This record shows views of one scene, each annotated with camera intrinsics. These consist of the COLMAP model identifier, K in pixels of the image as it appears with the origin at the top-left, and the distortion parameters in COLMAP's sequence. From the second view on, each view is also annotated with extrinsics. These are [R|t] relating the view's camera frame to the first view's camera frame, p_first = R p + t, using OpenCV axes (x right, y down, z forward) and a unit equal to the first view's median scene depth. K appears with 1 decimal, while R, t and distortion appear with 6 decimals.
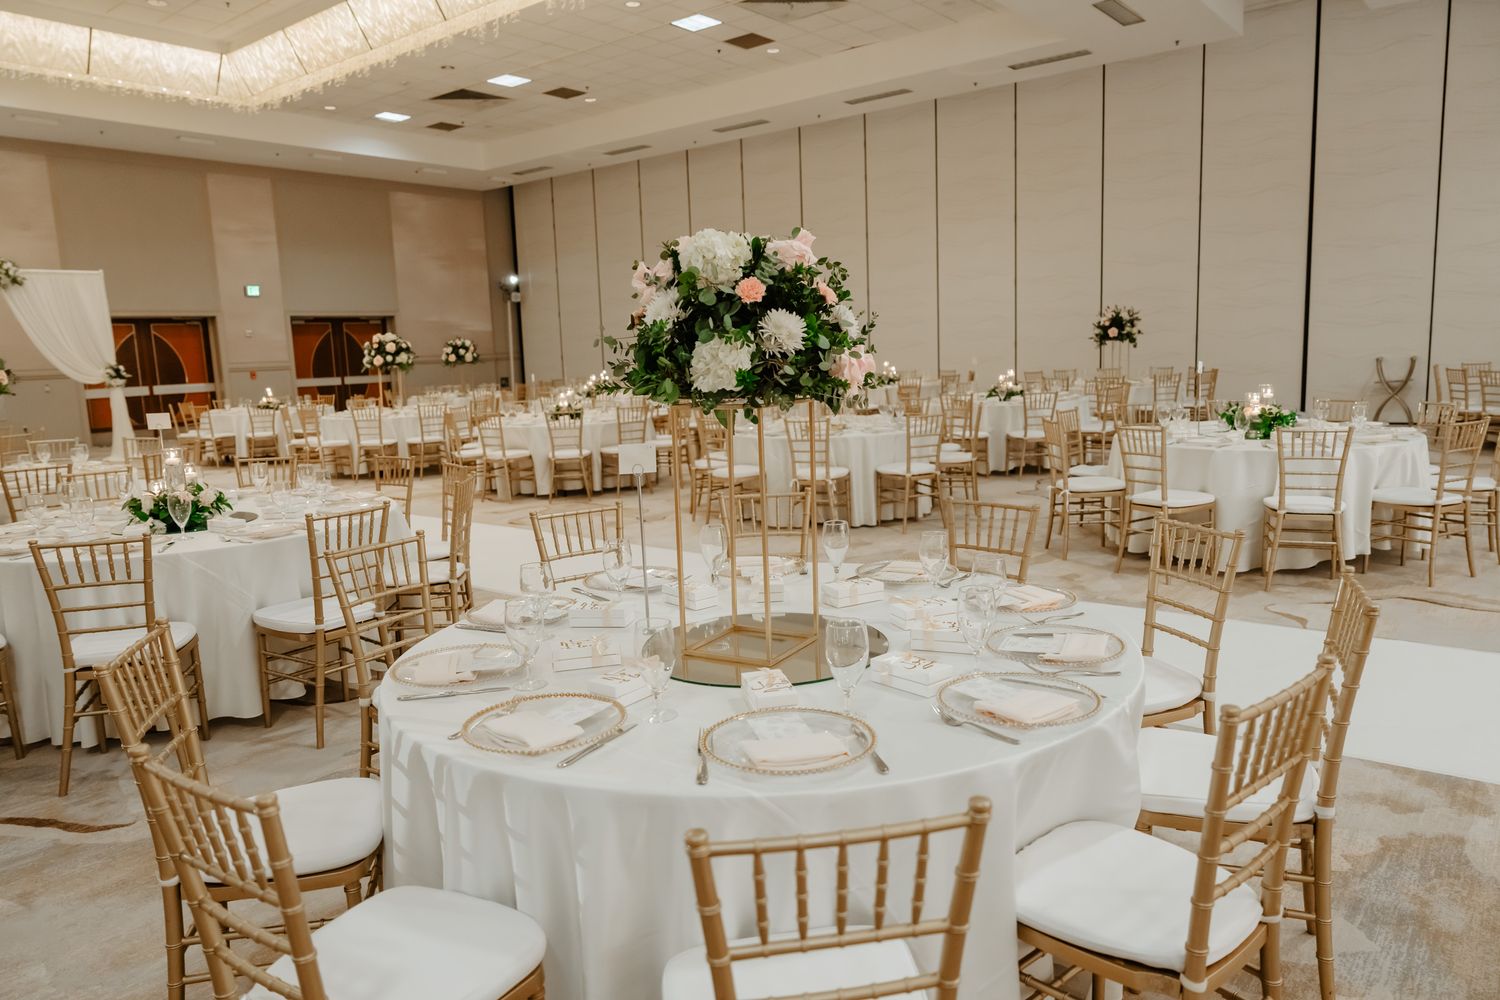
lens RADIAL K [[1012.5, 0, 750.7], [0, 1012.5, 502.6], [0, 0, 1]] dist [-0.015011, 0.002457]
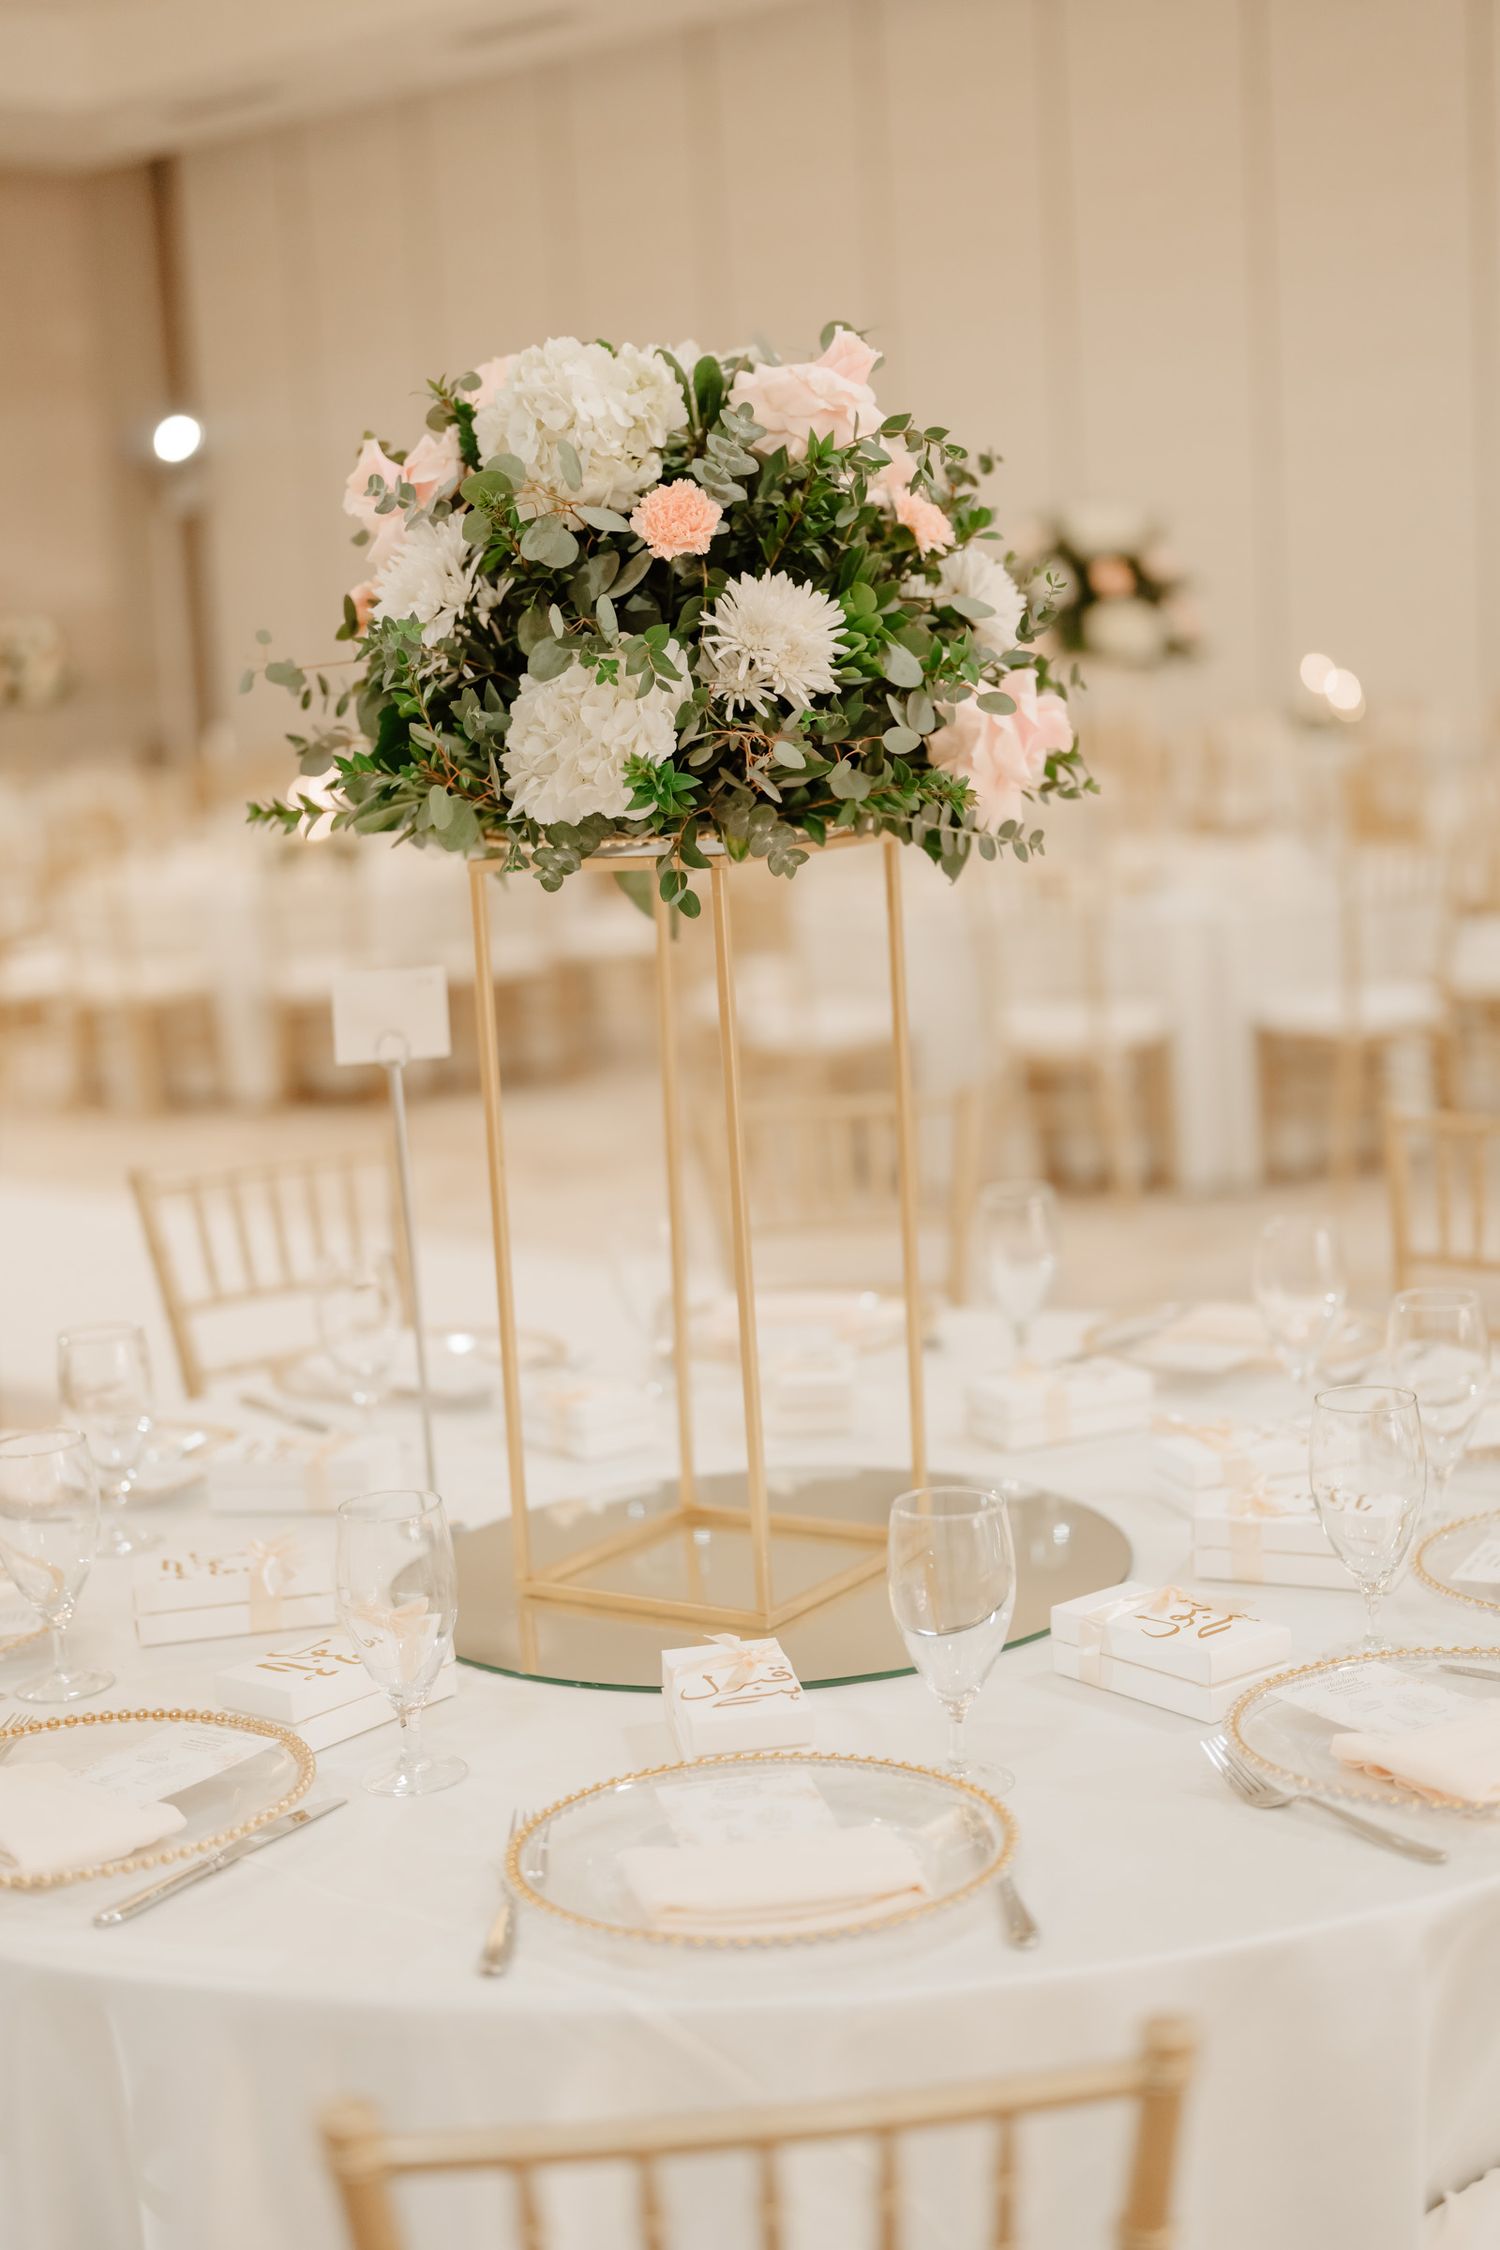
lens RADIAL K [[3166.2, 0, 749.7], [0, 3166.2, 1122.4], [0, 0, 1]] dist [0.008062, 0.000000]
pose [[0.997466, -0.012802, -0.069990, 0.093580], [0.013177, 0.999901, 0.004896, -0.013016], [0.069921, -0.005806, 0.997536, -0.054804]]
